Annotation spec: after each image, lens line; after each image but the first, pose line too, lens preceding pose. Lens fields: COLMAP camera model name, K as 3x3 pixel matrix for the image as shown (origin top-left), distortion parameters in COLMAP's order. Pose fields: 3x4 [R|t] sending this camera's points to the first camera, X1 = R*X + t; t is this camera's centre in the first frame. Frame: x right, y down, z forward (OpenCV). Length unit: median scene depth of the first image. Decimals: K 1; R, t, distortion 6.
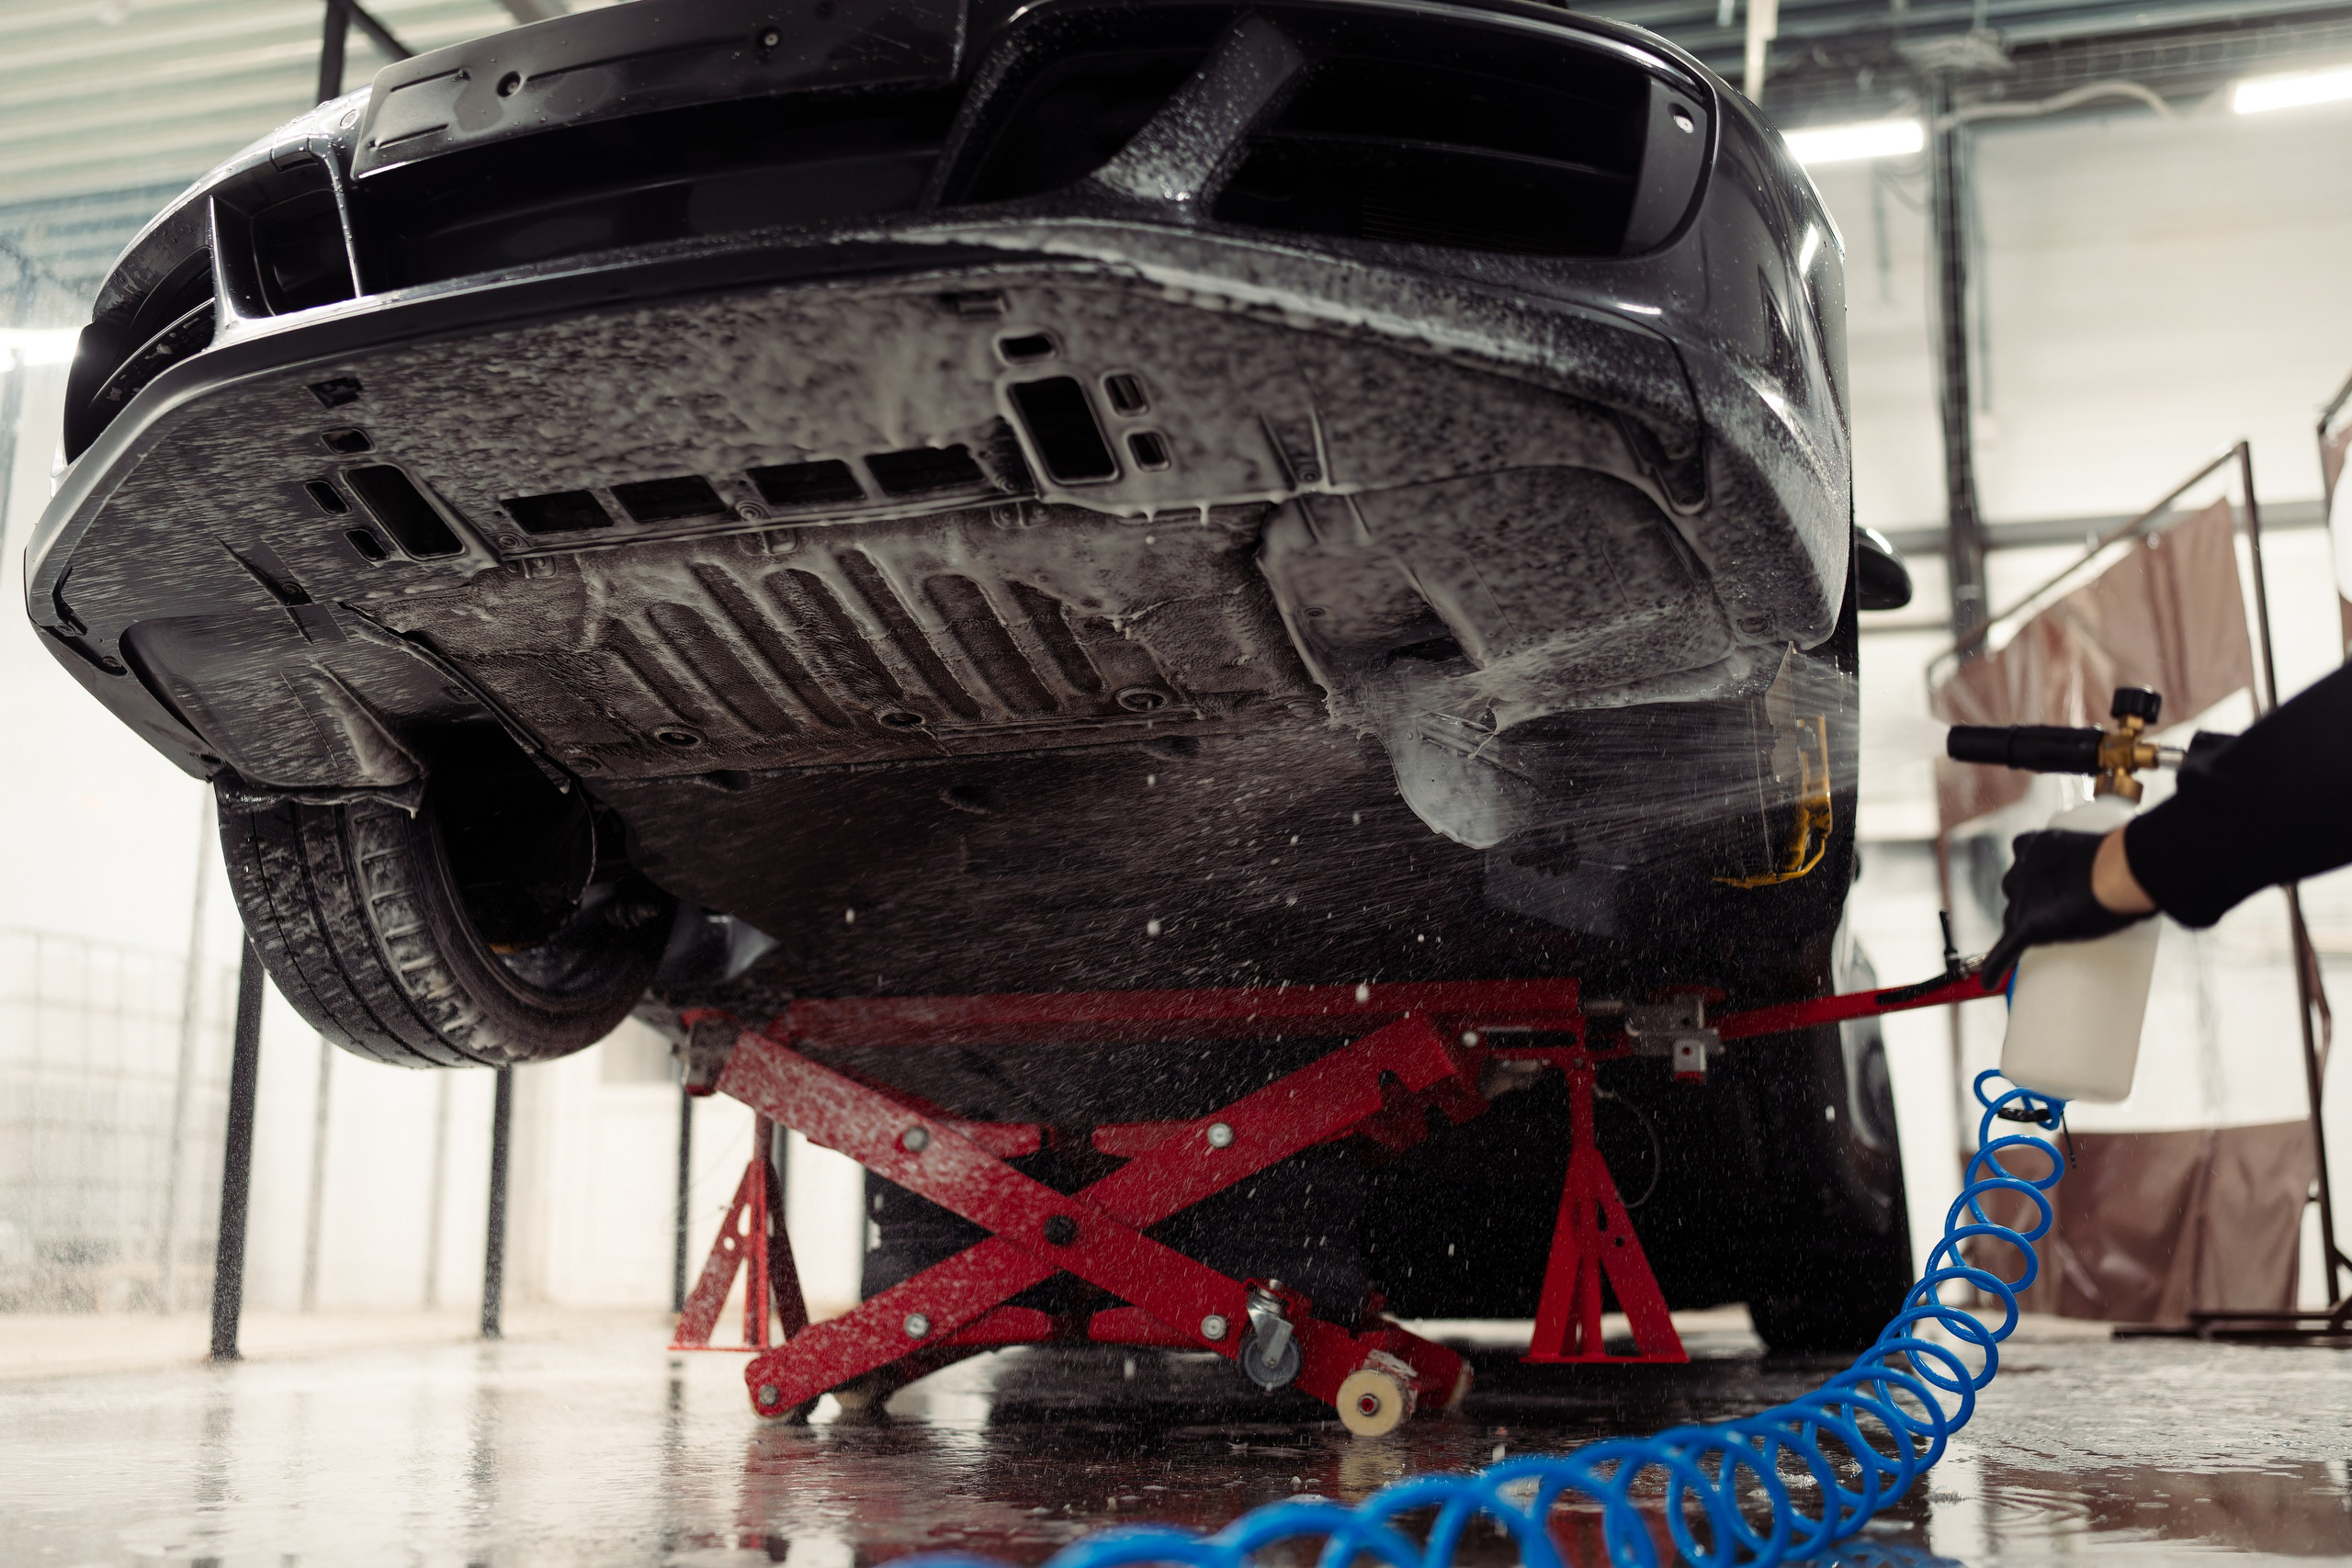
lens RADIAL K [[2285.4, 0, 1220.3], [0, 2285.4, 770.1], [0, 0, 1]] dist [-0.005328, 0.001204]
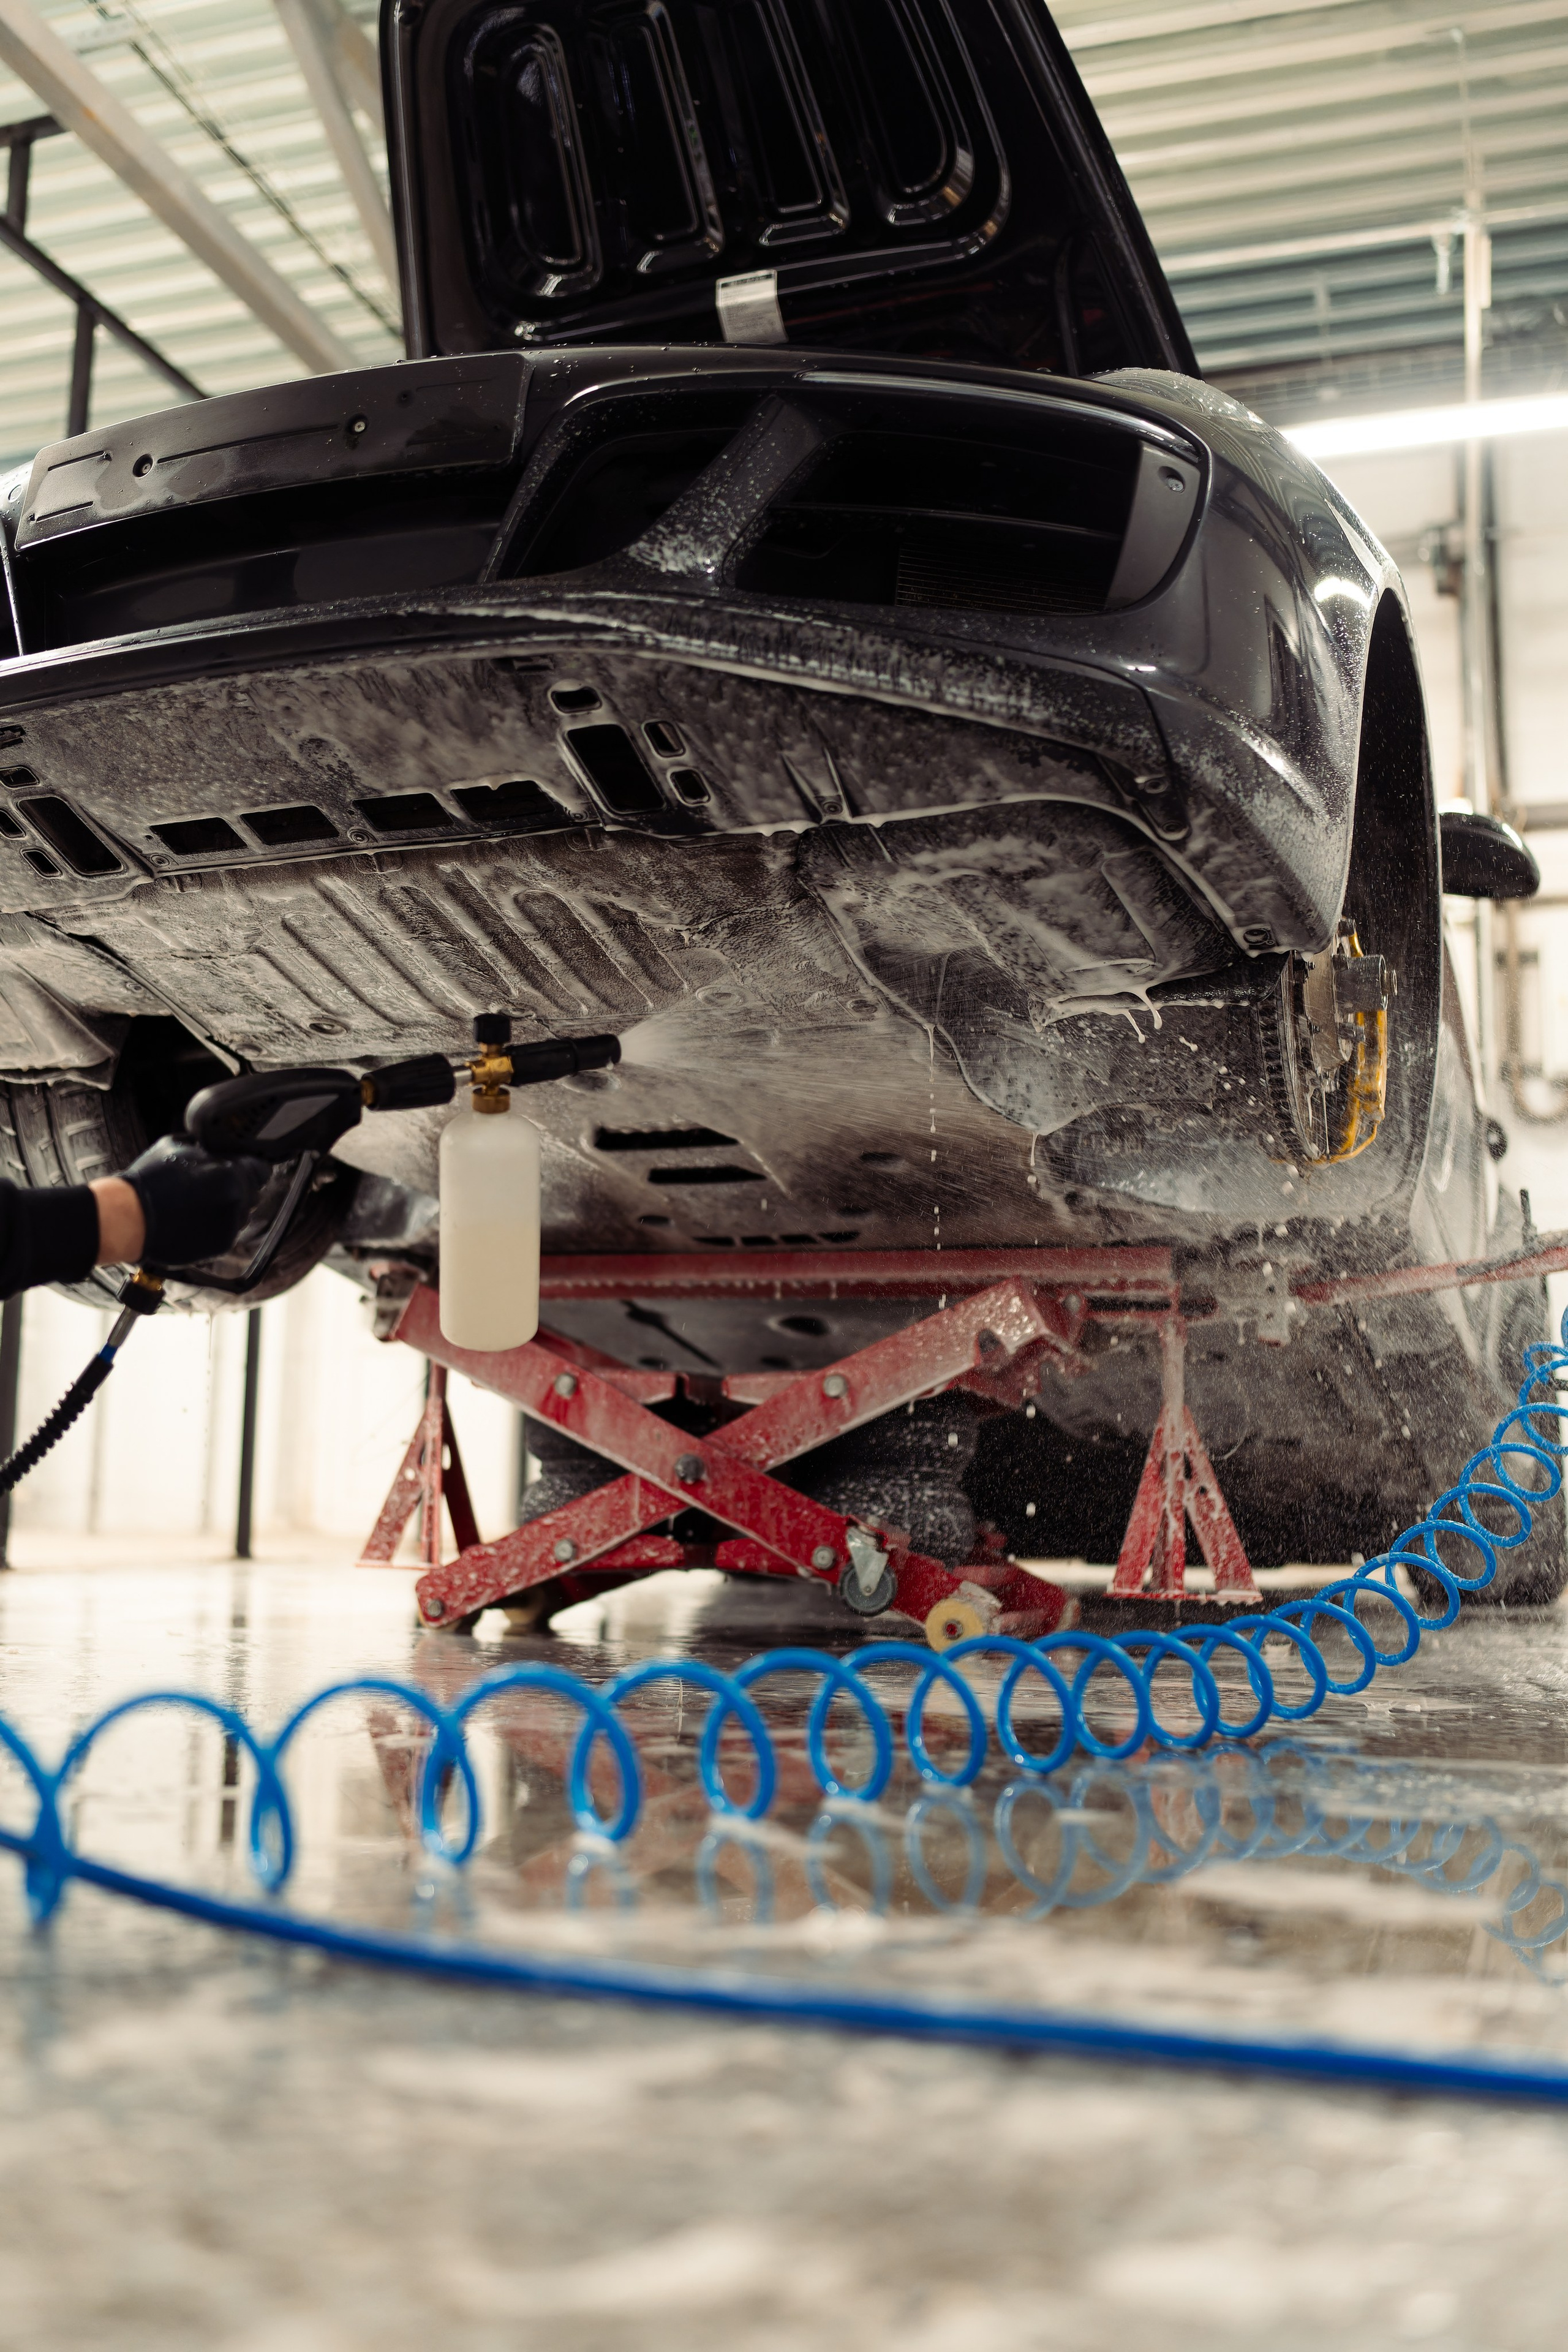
lens RADIAL K [[2285.6, 0, 784.0], [0, 2285.6, 1176.0], [0, 0, 1]] dist [-0.005328, 0.001204]
pose [[0.995529, 0.011169, -0.093795, 0.124318], [-0.004839, 0.997711, 0.067446, -0.023657], [0.094334, -0.066690, 0.993304, -0.137929]]
